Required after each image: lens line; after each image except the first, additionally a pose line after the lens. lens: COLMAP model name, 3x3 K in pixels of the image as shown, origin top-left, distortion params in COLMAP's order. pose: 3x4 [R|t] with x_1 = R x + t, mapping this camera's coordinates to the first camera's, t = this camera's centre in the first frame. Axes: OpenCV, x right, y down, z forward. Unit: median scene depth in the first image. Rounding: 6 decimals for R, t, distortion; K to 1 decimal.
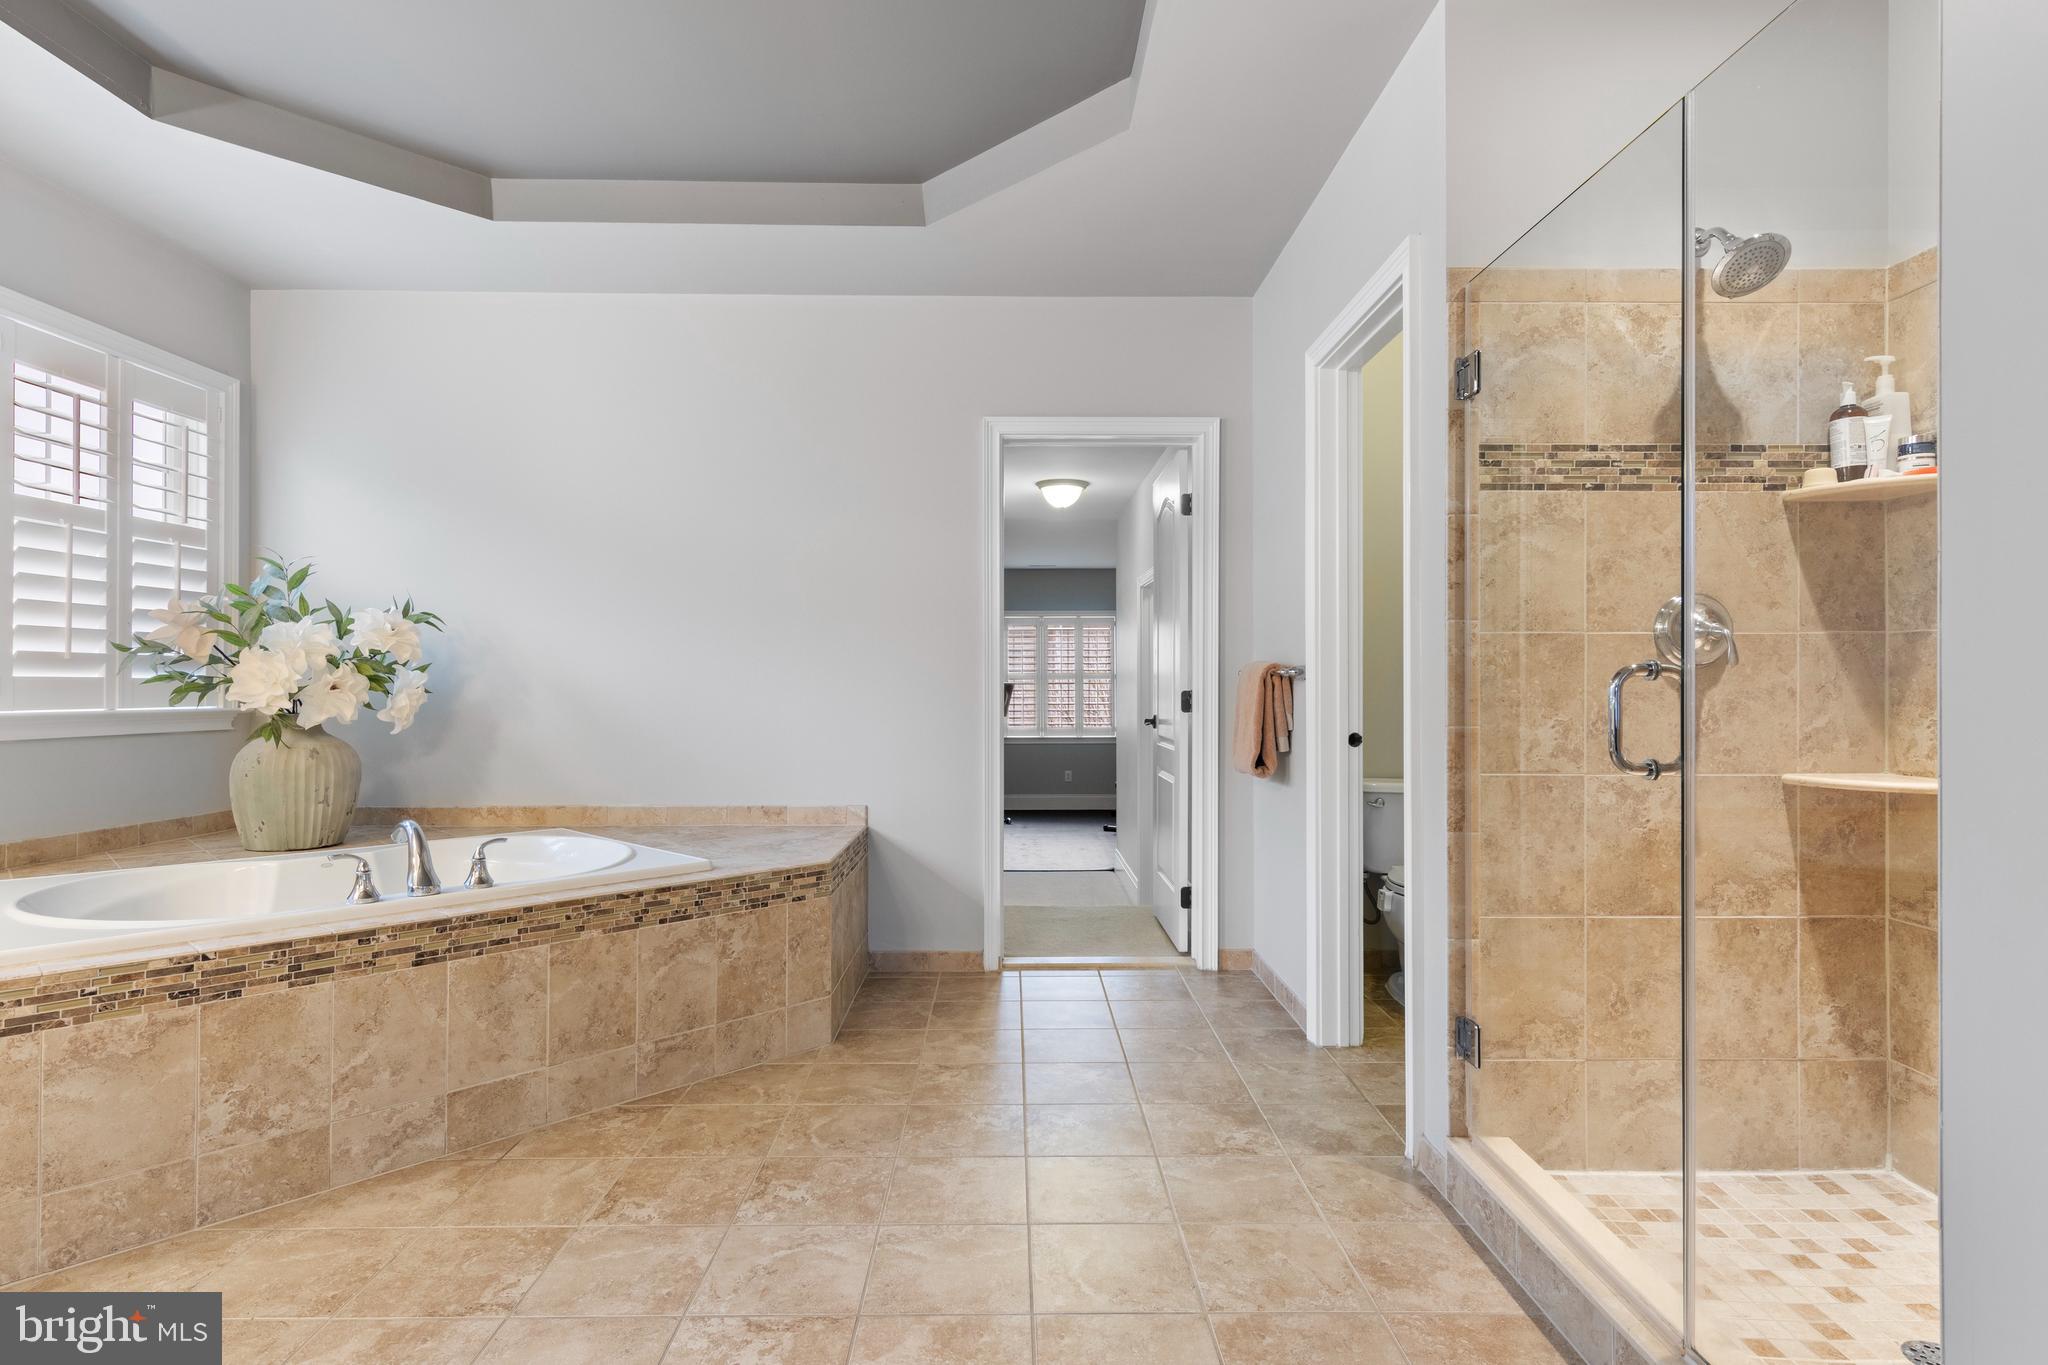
lens RADIAL K [[1047.9, 0, 1022.4], [0, 1047.9, 675.6], [0, 0, 1]] dist [0.010186, -0.001206]
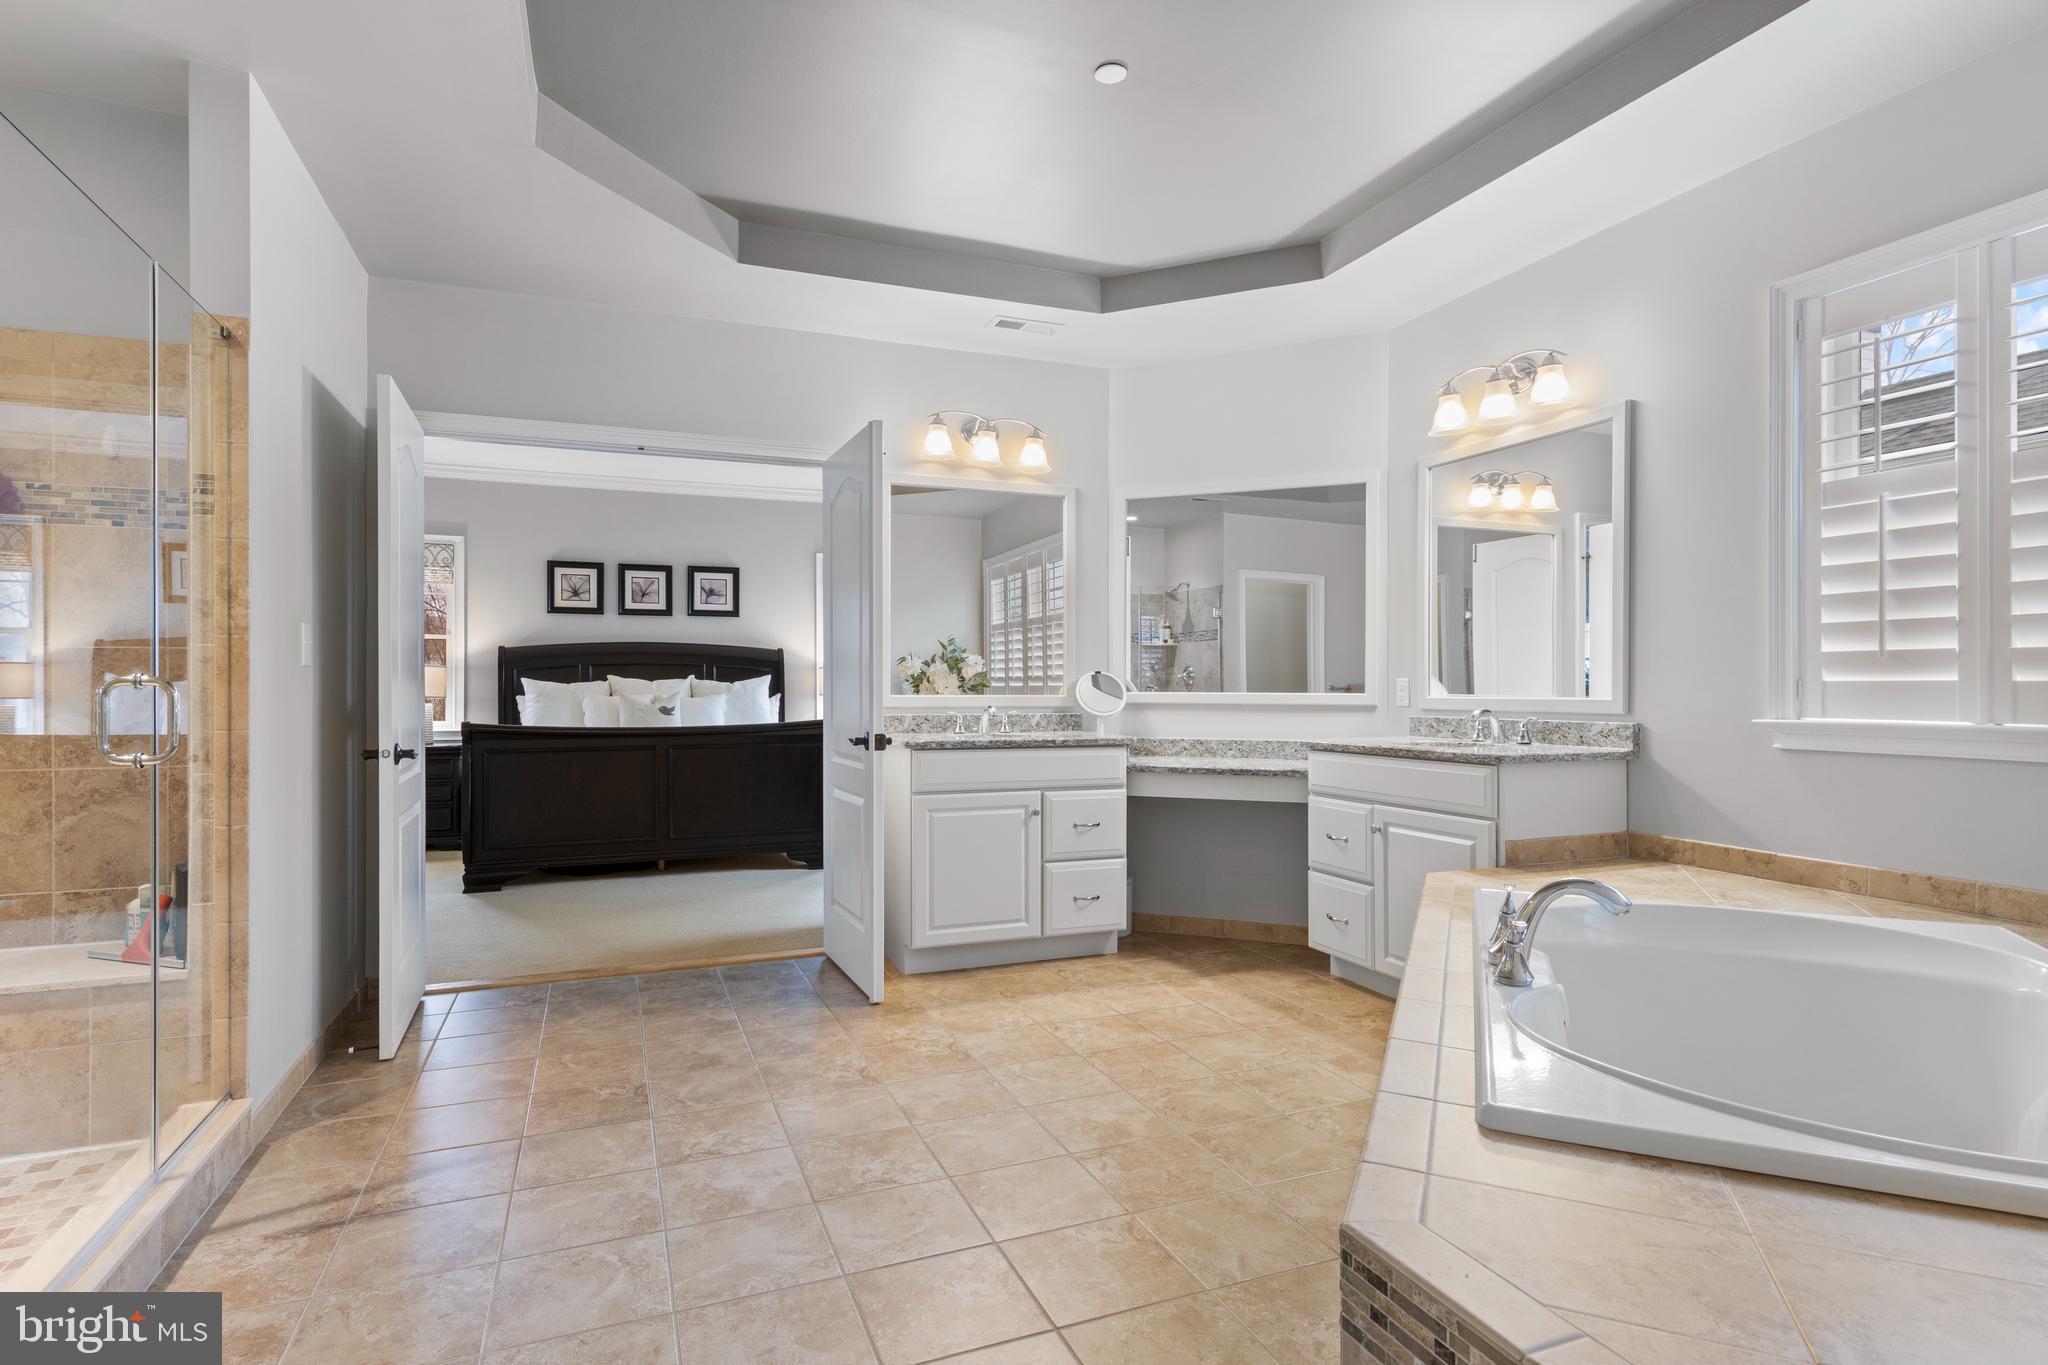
lens RADIAL K [[1047.9, 0, 1023.1], [0, 1047.9, 685.8], [0, 0, 1]] dist [0.010186, -0.001206]
pose [[-0.930544, 0.009612, -0.366055, 0.059073], [0.009982, 0.999950, 0.000882, -0.002672], [0.366045, -0.002833, -0.930593, 2.079347]]
